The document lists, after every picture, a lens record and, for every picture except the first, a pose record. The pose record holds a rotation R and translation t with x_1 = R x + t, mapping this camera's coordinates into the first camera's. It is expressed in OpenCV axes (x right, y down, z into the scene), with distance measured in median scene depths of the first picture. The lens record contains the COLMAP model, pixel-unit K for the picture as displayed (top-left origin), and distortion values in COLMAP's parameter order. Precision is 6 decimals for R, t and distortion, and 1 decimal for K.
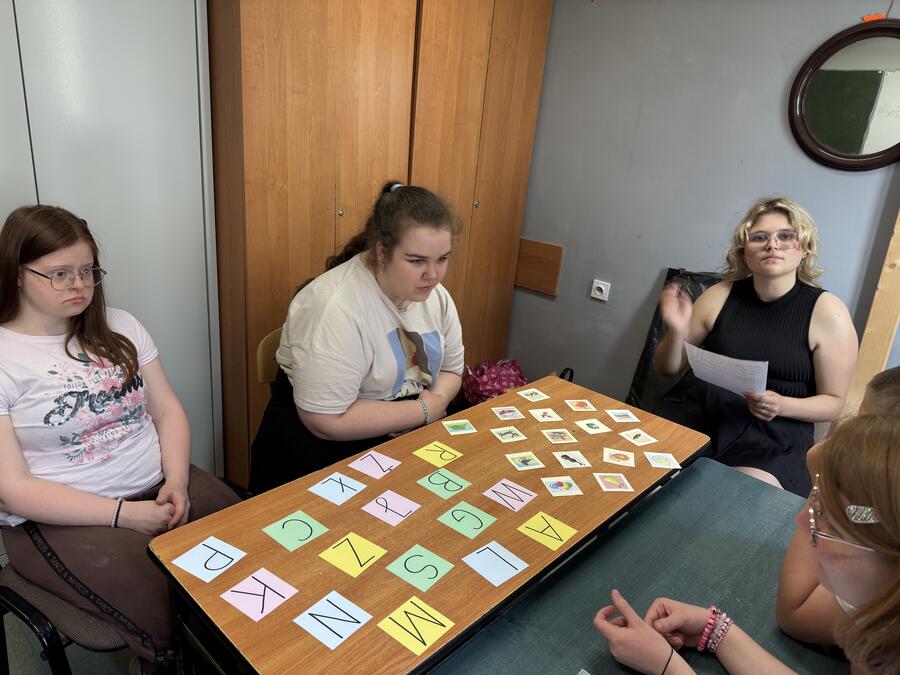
lens RADIAL K [[631.8, 0, 452.8], [0, 631.8, 335.2], [0, 0, 1]] dist [0.124617, -0.173763]
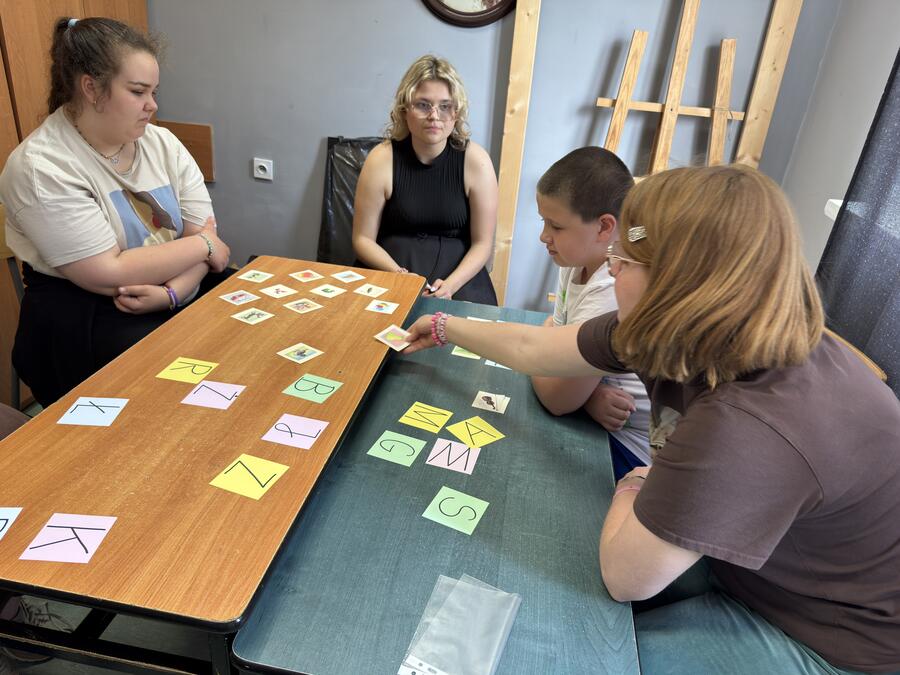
lens RADIAL K [[639.7, 0, 450.0], [0, 639.7, 337.5], [0, 0, 1]] dist [0.085930, -0.118997]
pose [[0.826396, -0.254220, 0.502436, -0.148941], [0.171651, 0.963549, 0.205205, 0.037313], [-0.536289, -0.083337, 0.839910, 0.029280]]
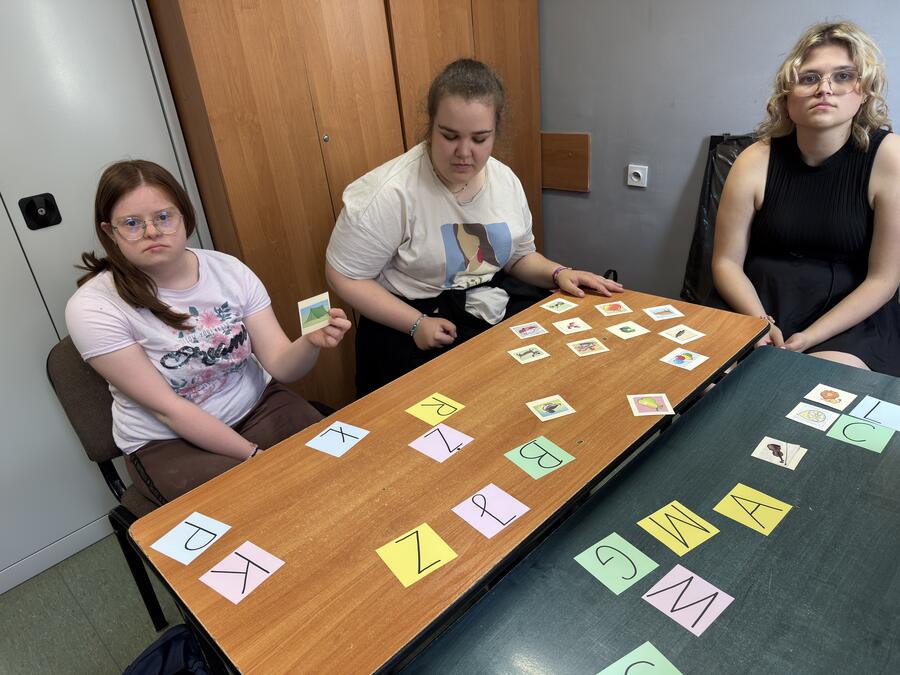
lens RADIAL K [[639.7, 0, 450.0], [0, 639.7, 337.5], [0, 0, 1]] dist [0.085930, -0.118997]
pose [[0.982179, -0.148532, -0.115163, 0.080156], [0.160818, 0.981282, 0.105937, 0.021183], [0.097273, -0.122570, 0.987681, 0.108885]]
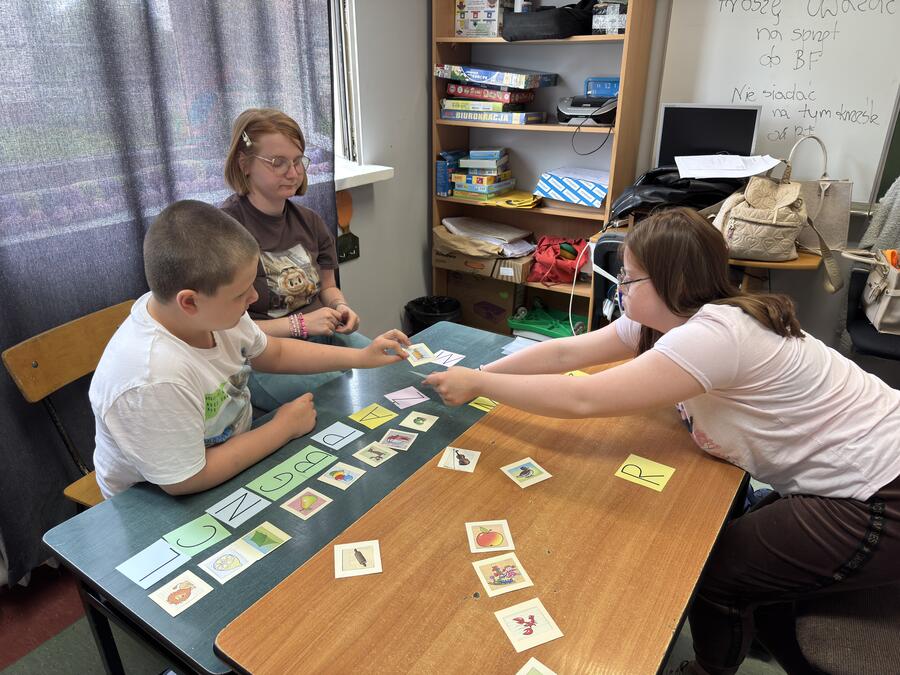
lens RADIAL K [[639.7, 0, 450.0], [0, 639.7, 337.5], [0, 0, 1]] dist [0.085930, -0.118997]
pose [[-0.985675, 0.008232, -0.168456, 0.292377], [-0.112625, 0.711347, 0.693758, -0.388372], [0.125542, 0.702792, -0.700230, 1.178915]]
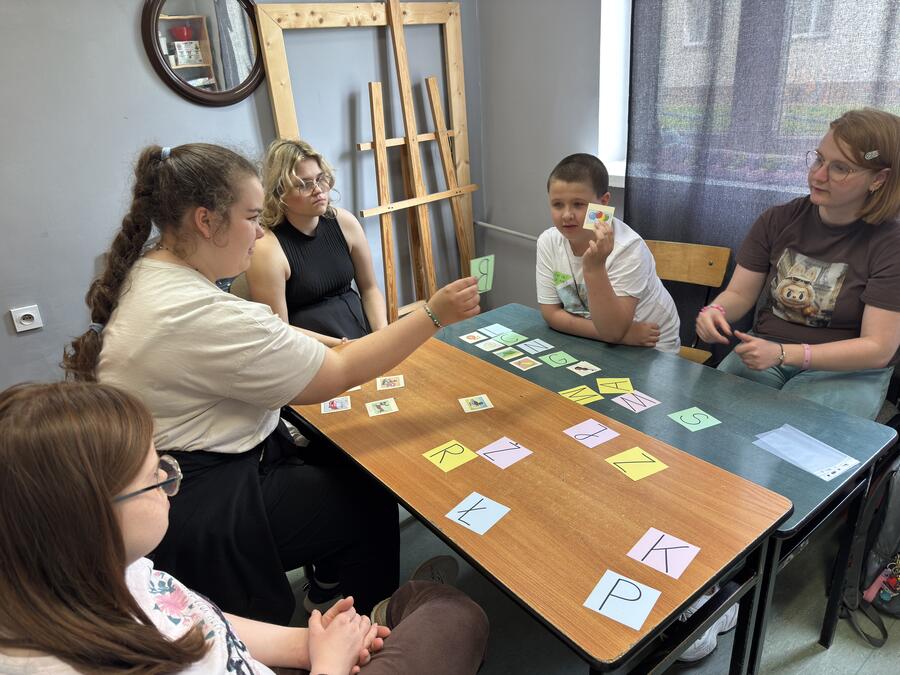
lens RADIAL K [[631.8, 0, 452.8], [0, 631.8, 335.2], [0, 0, 1]] dist [0.124617, -0.173763]
pose [[0.143607, -0.470588, 0.870588, -0.643410], [0.403760, 0.831021, 0.382599, -0.246221], [-0.903524, 0.296565, 0.309346, 0.528829]]
